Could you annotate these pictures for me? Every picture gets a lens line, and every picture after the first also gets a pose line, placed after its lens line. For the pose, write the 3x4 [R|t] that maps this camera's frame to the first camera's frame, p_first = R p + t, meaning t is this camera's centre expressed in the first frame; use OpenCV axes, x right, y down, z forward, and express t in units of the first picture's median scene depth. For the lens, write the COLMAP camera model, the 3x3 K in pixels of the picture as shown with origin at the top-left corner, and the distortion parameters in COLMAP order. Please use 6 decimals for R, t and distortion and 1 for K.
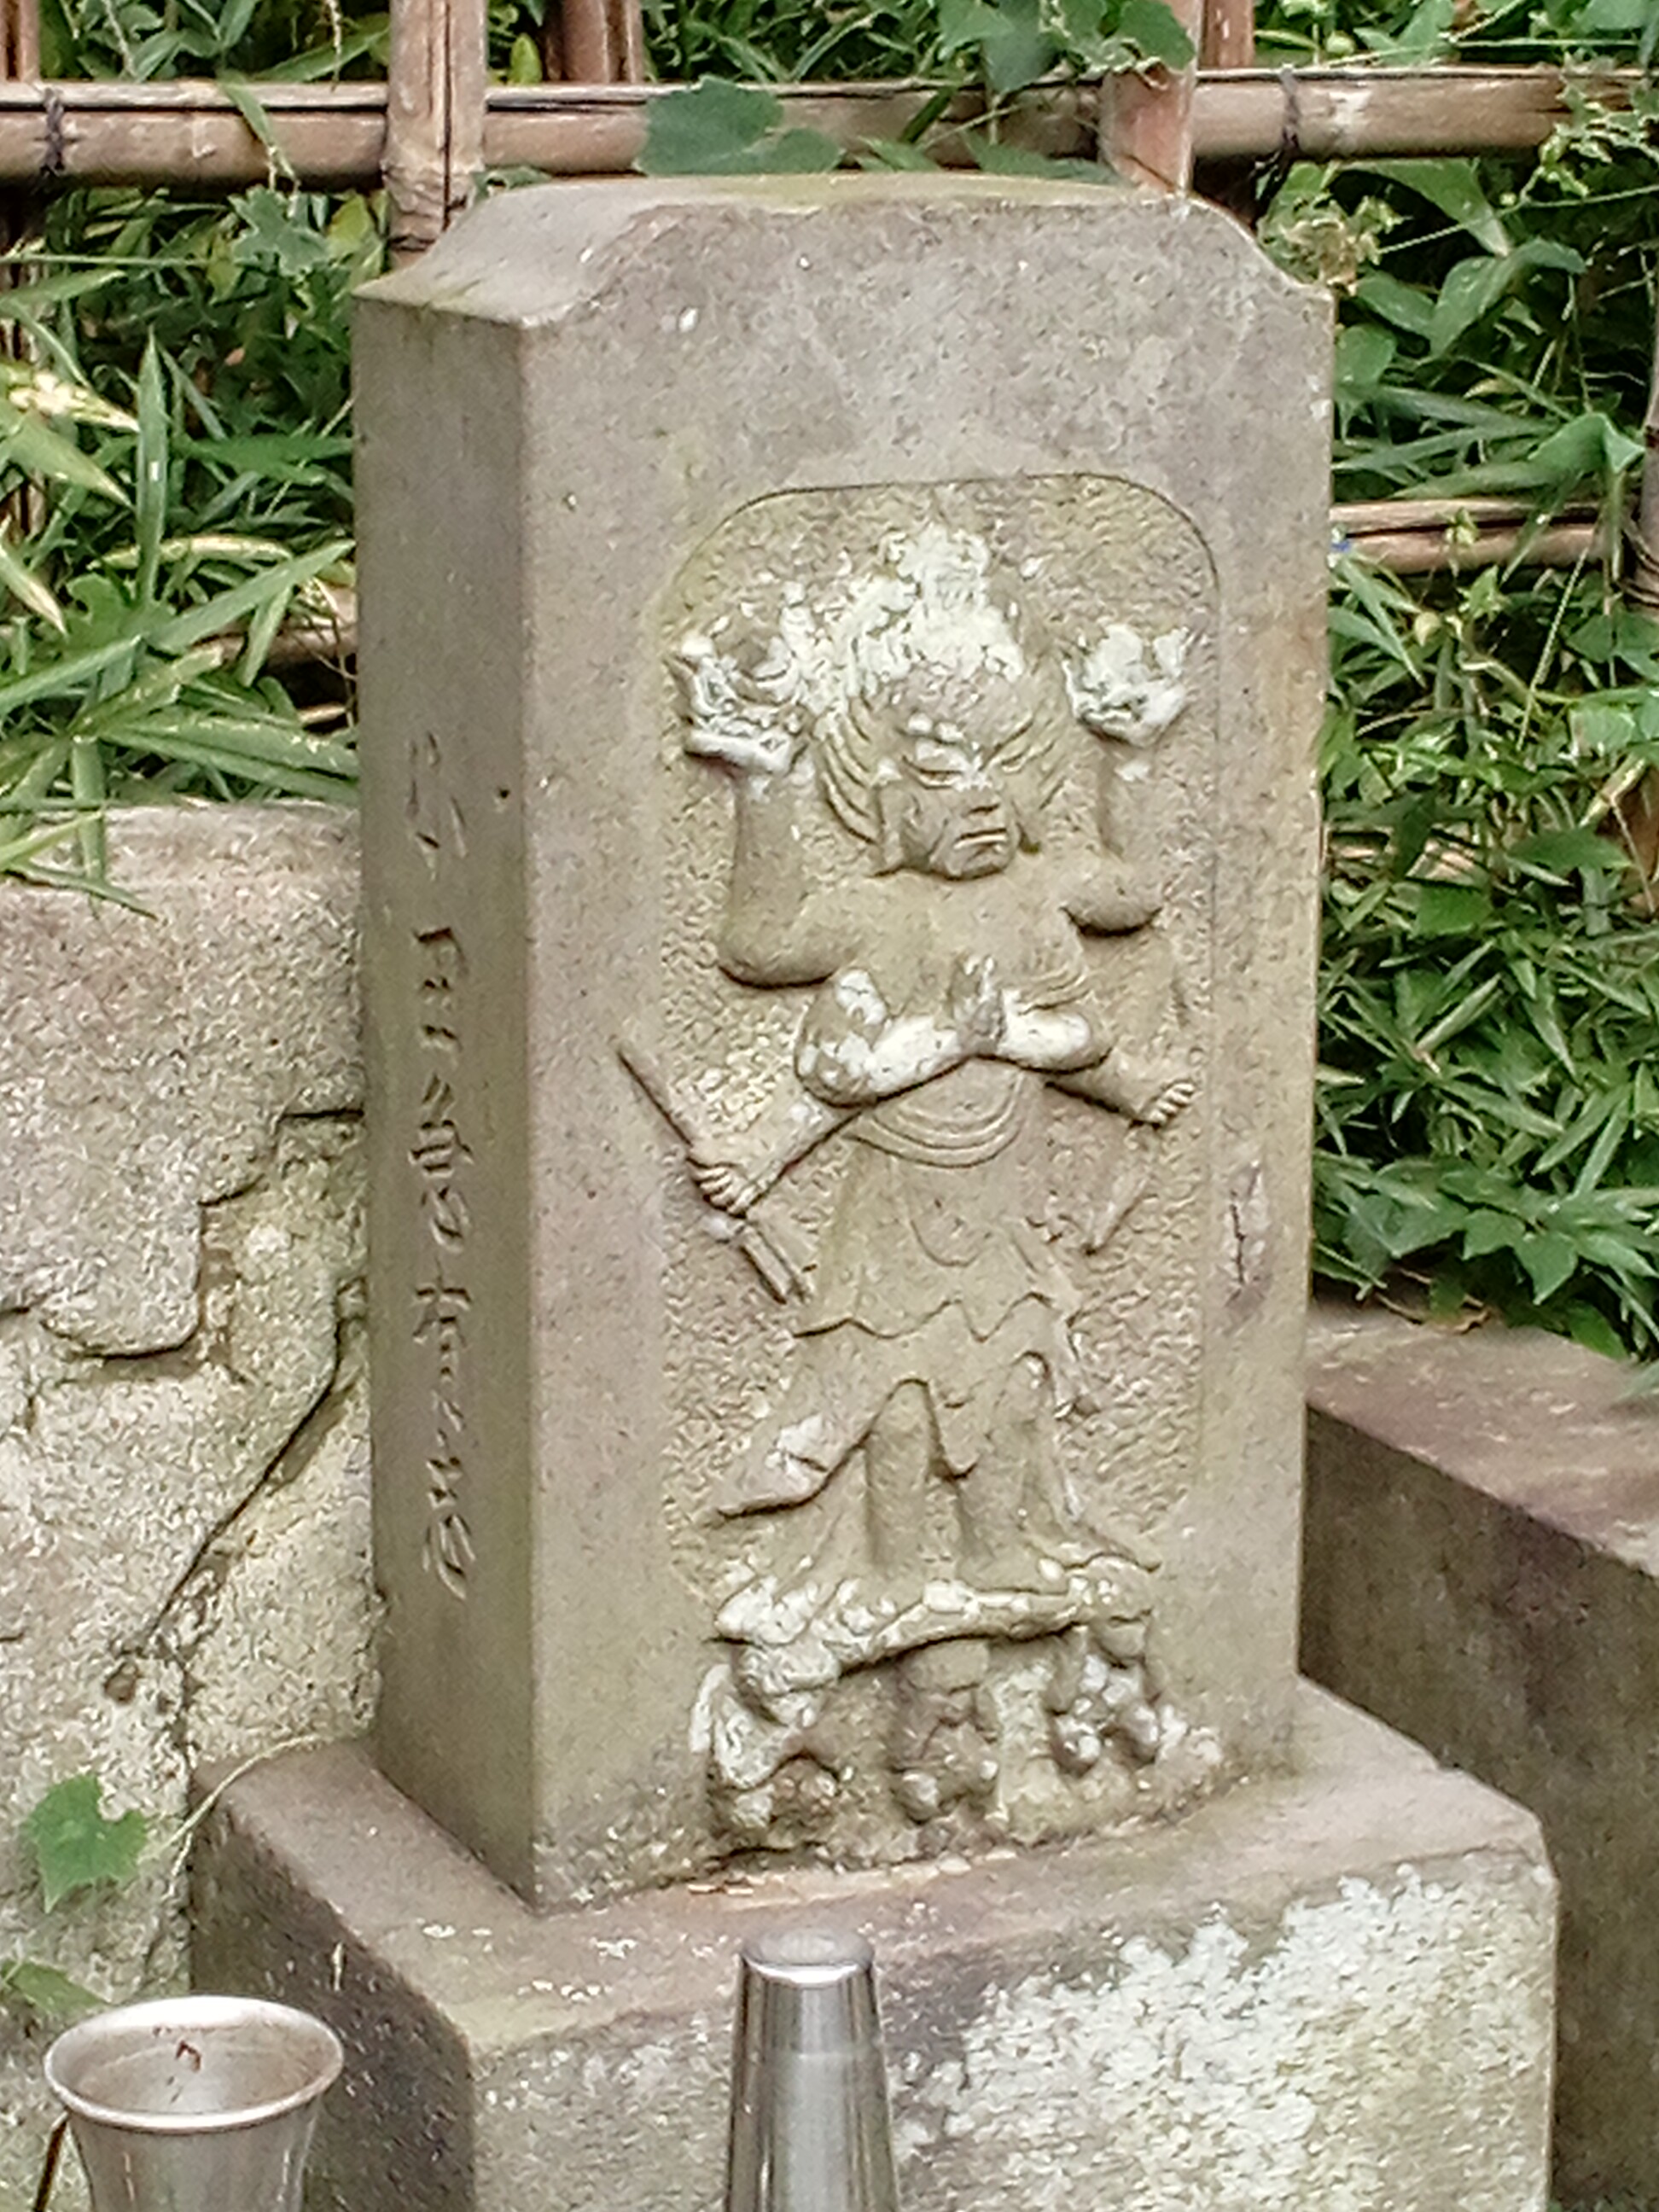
lens RADIAL K [[4939.2, 0, 829.5], [0, 4939.2, 1106.0], [0, 0, 1]] dist [0.057965, 0.117690]
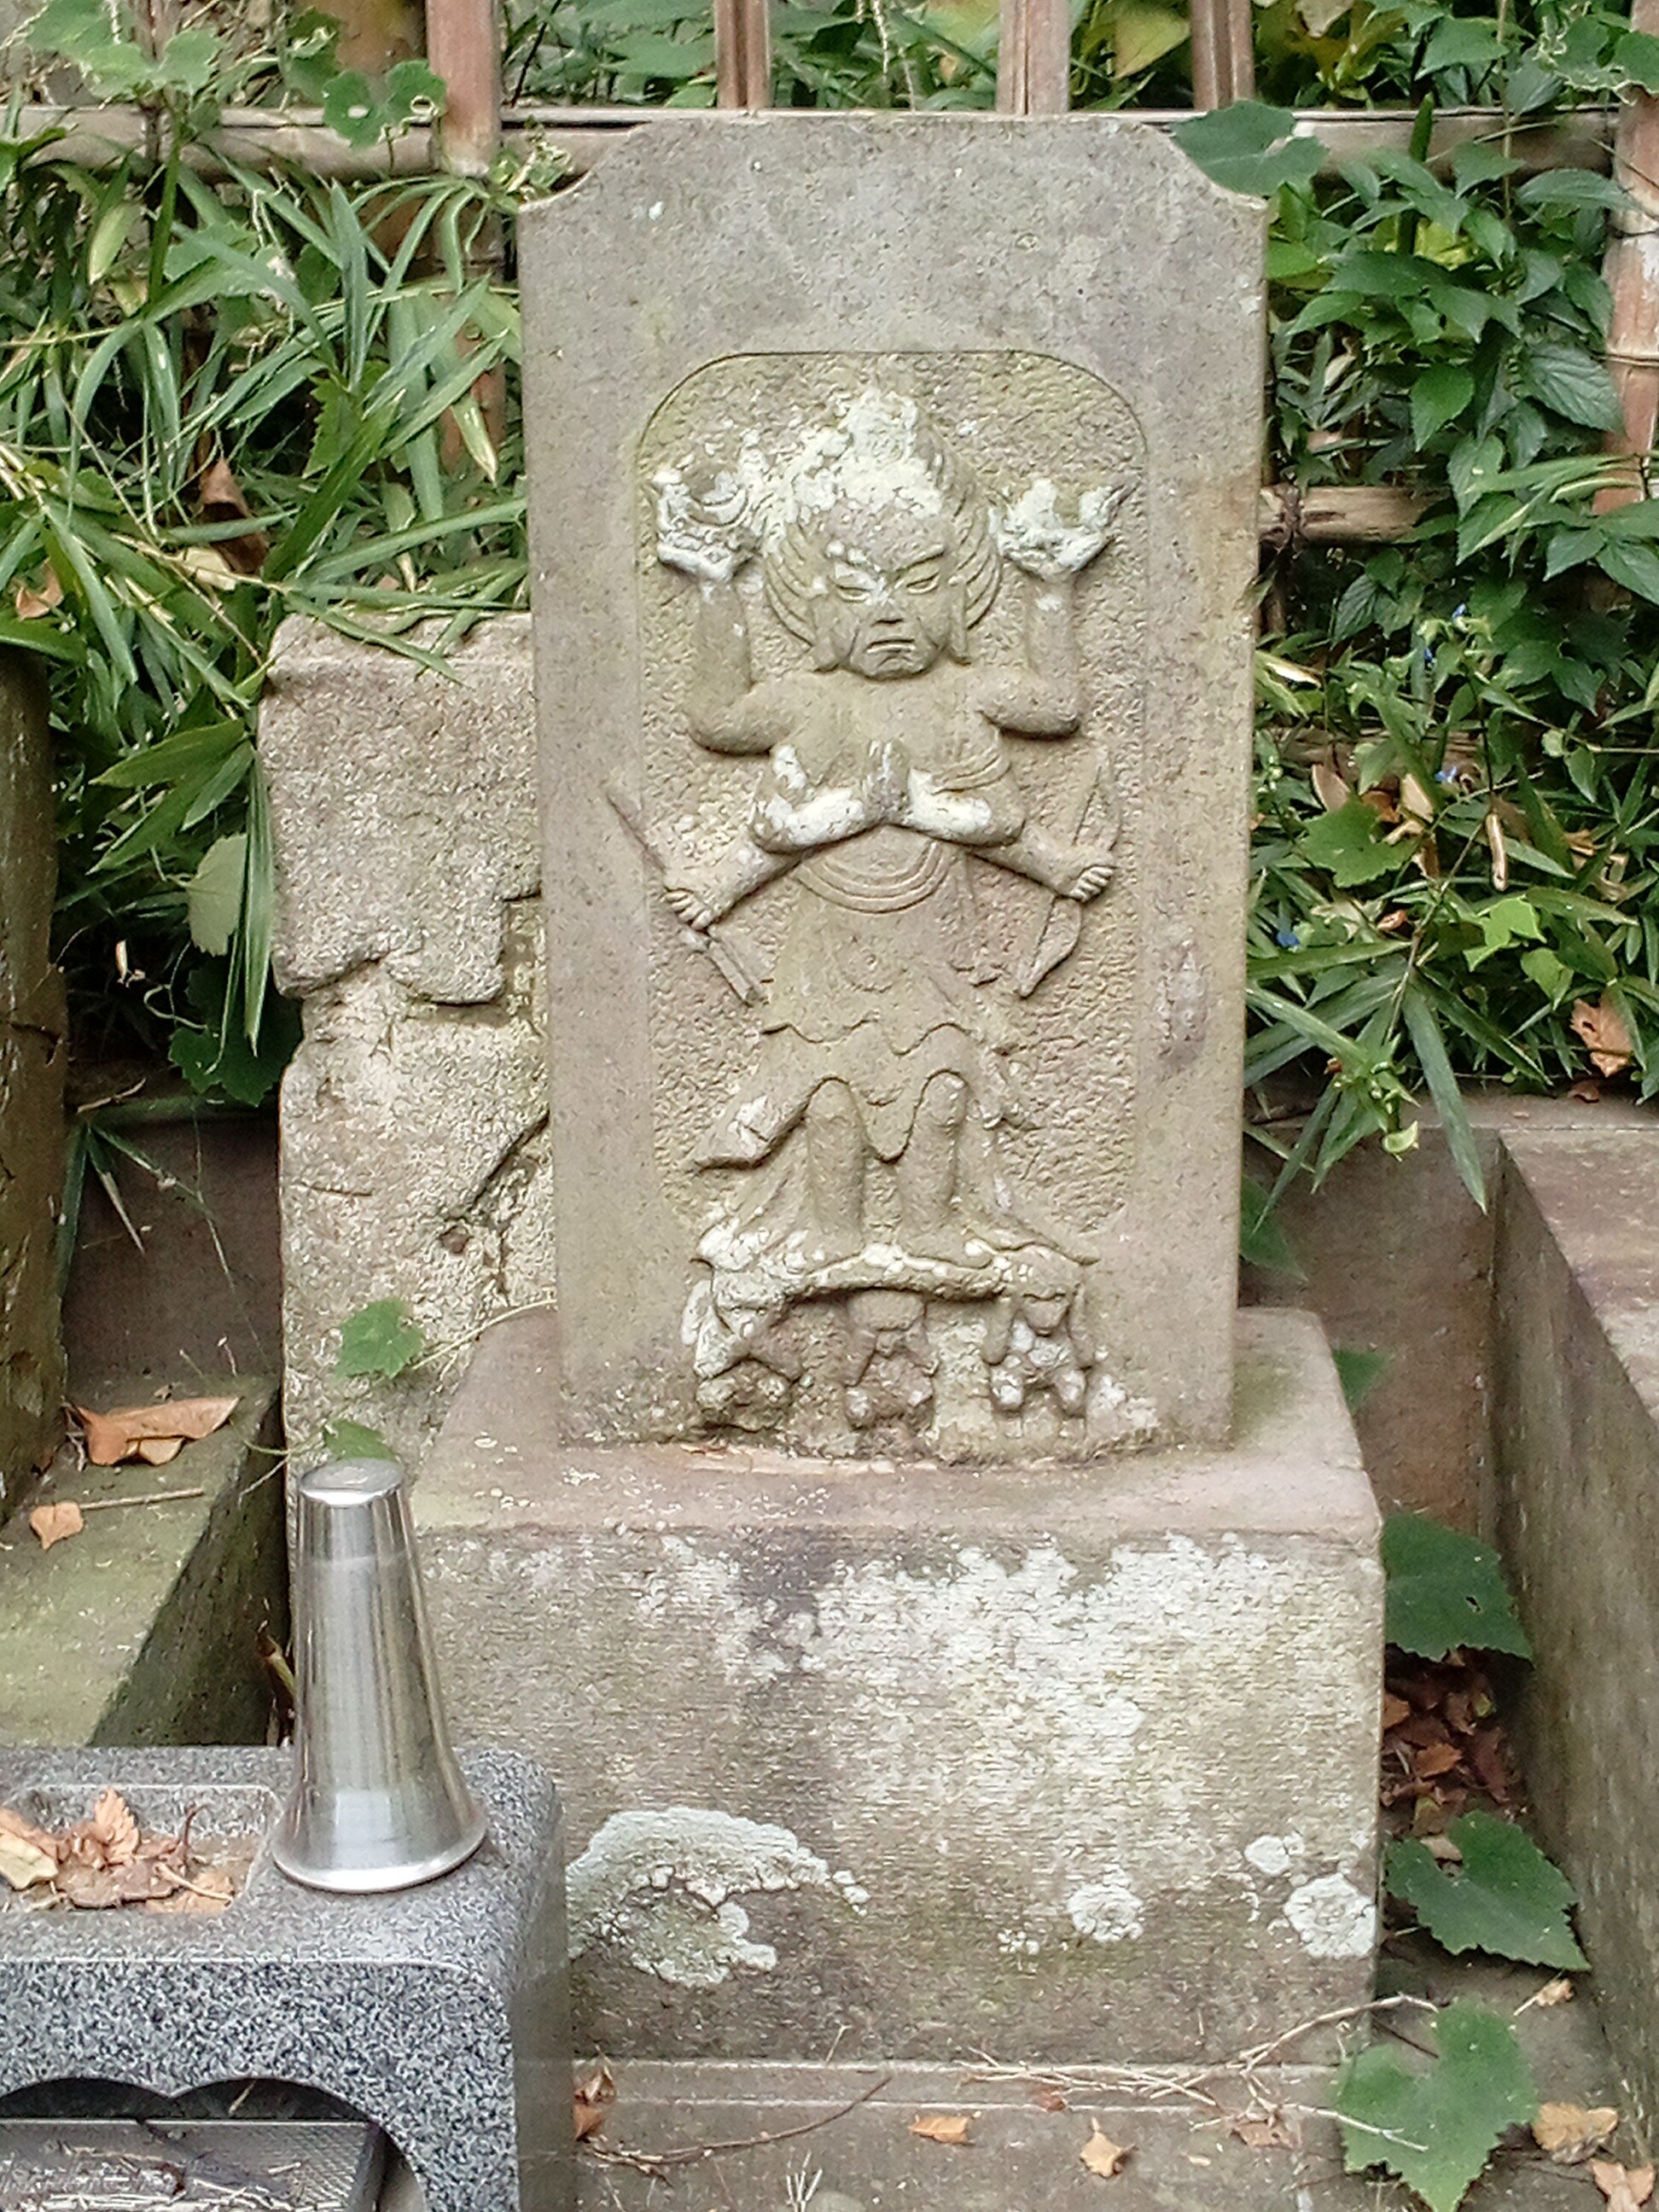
lens RADIAL K [[3127.9, 0, 882.8], [0, 3127.9, 1099.6], [0, 0, 1]] dist [0.062316, 0.018774]
pose [[0.878772, 0.121878, -0.461417, 0.394476], [-0.101140, 0.992440, 0.069518, 0.004038], [0.466402, -0.014423, 0.884455, 0.296978]]
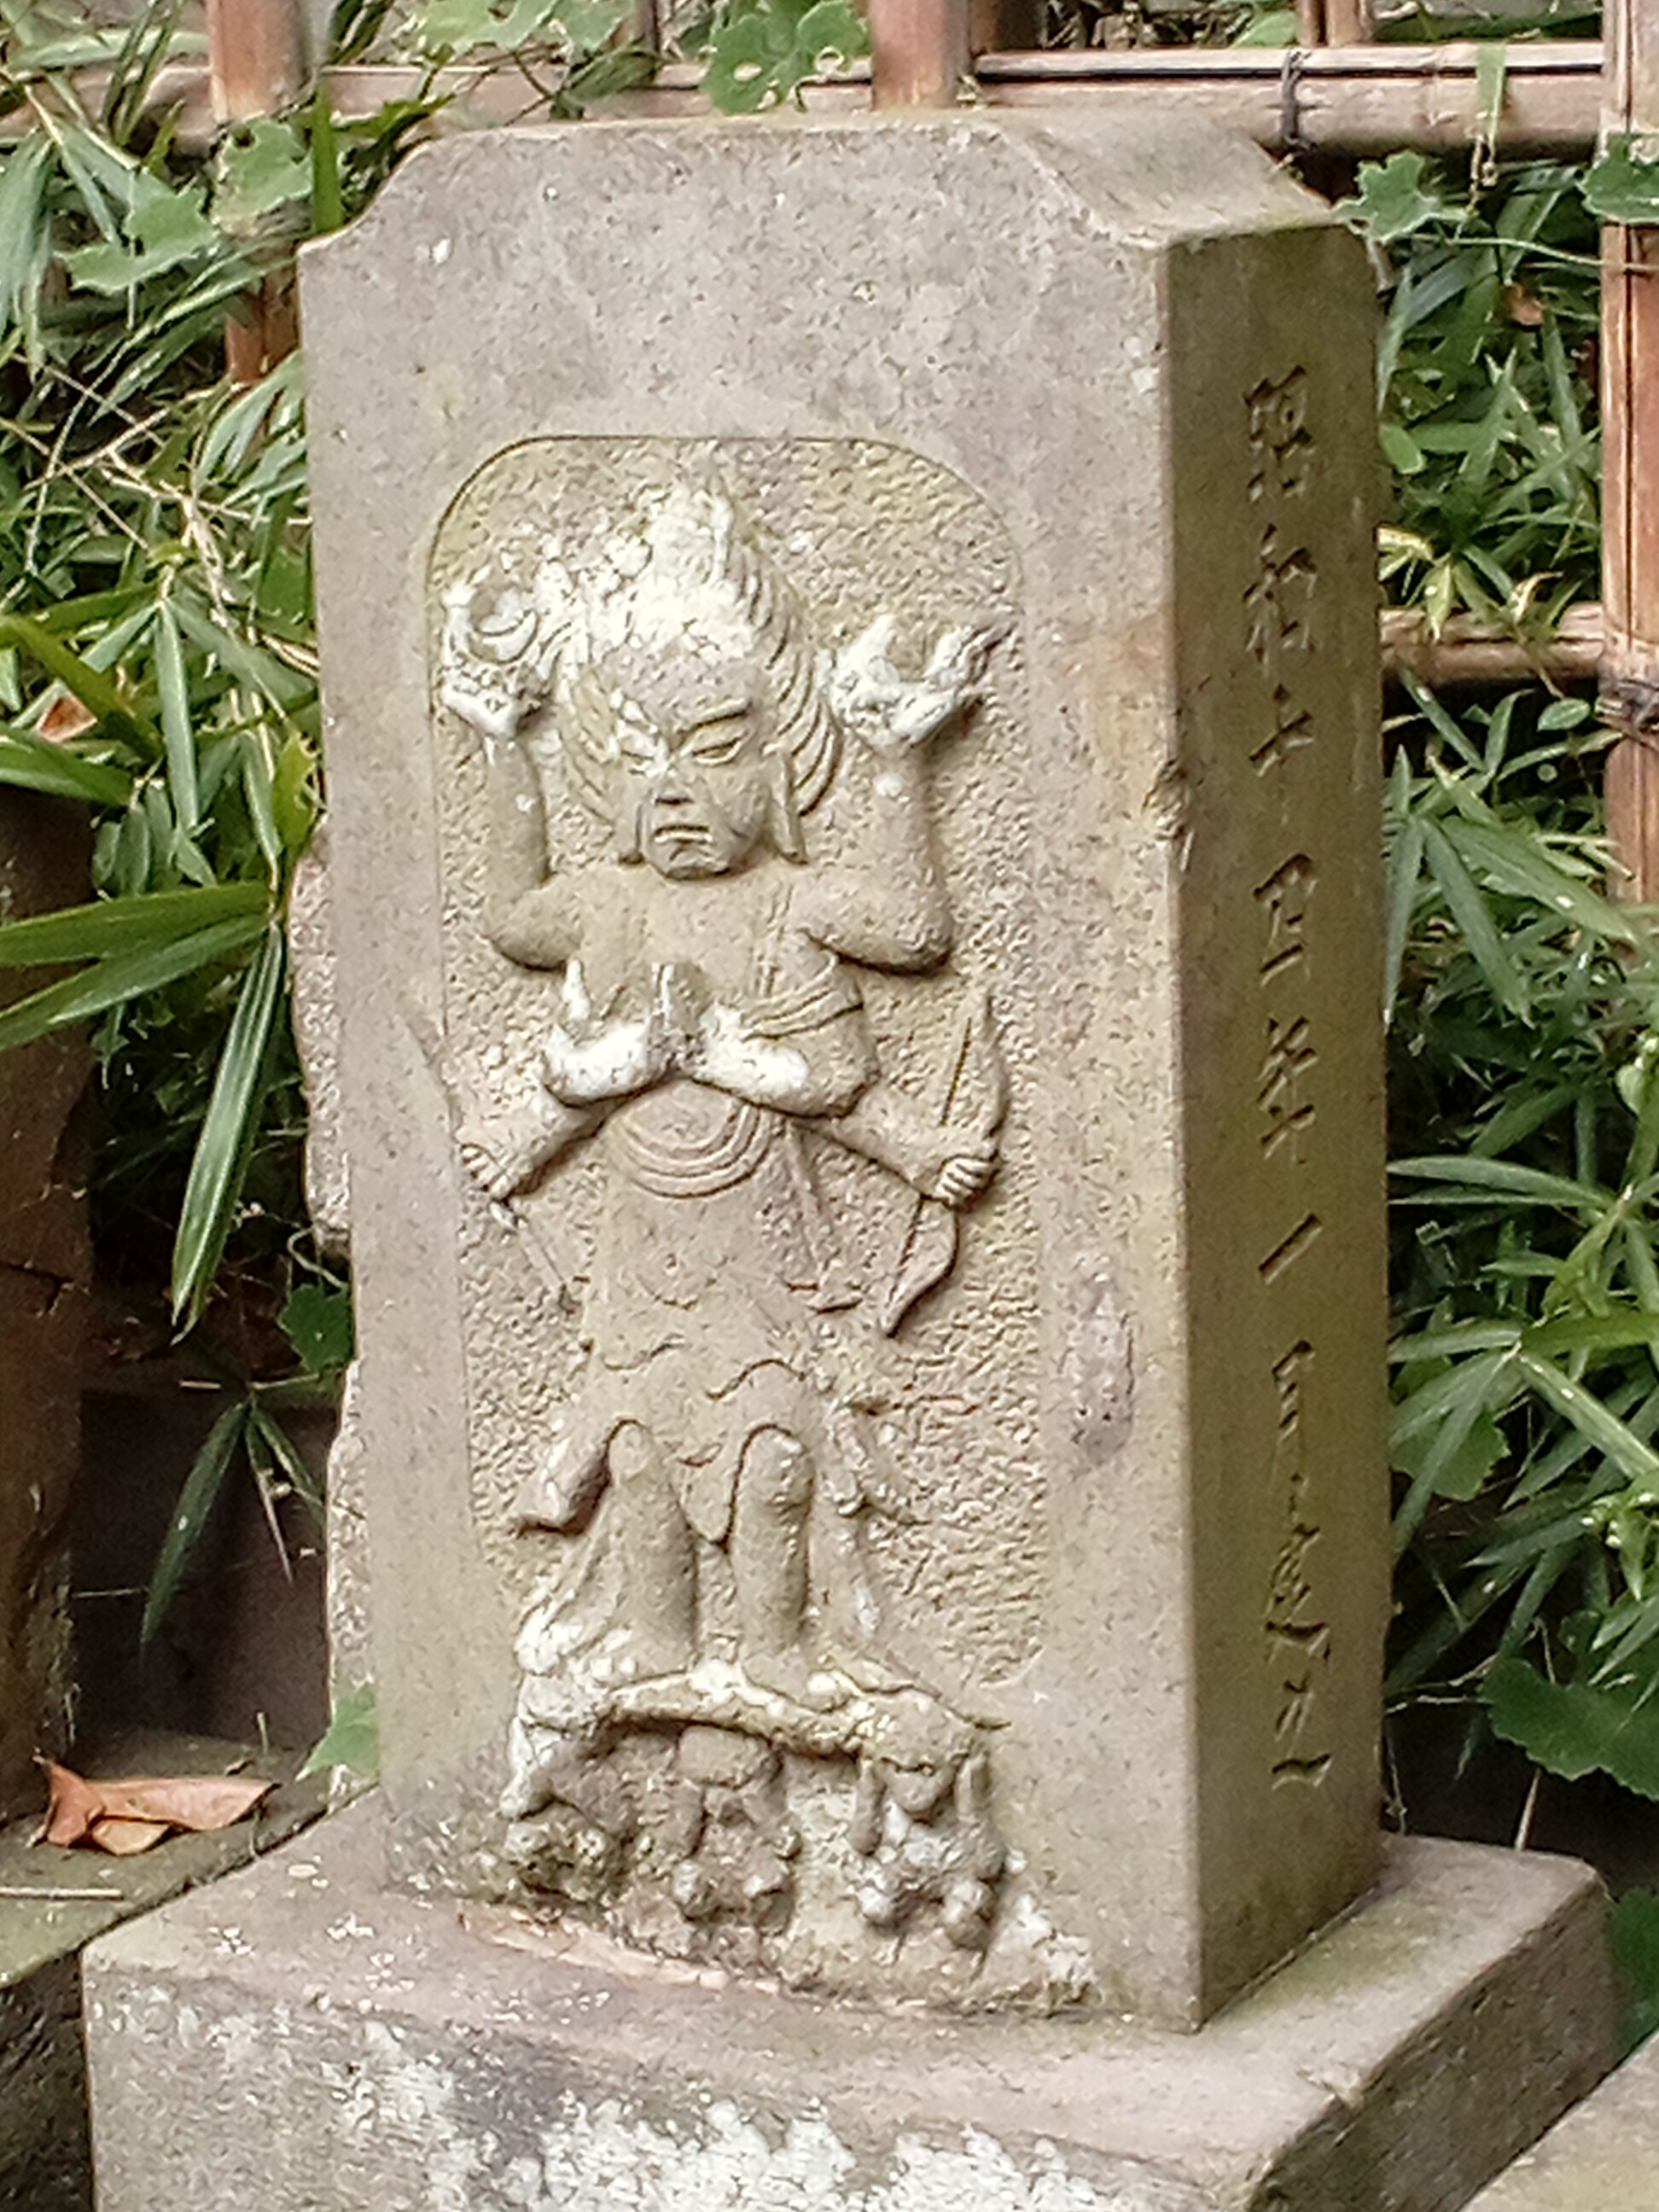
lens RADIAL K [[5025.5, 0, 993.9], [0, 5025.5, 1118.5], [0, 0, 1]] dist [0.064102, 0.072282]
pose [[0.564713, 0.147256, -0.812044, 0.794875], [-0.161826, 0.984609, 0.066011, -0.071124], [0.809266, 0.094133, 0.579852, 0.507031]]
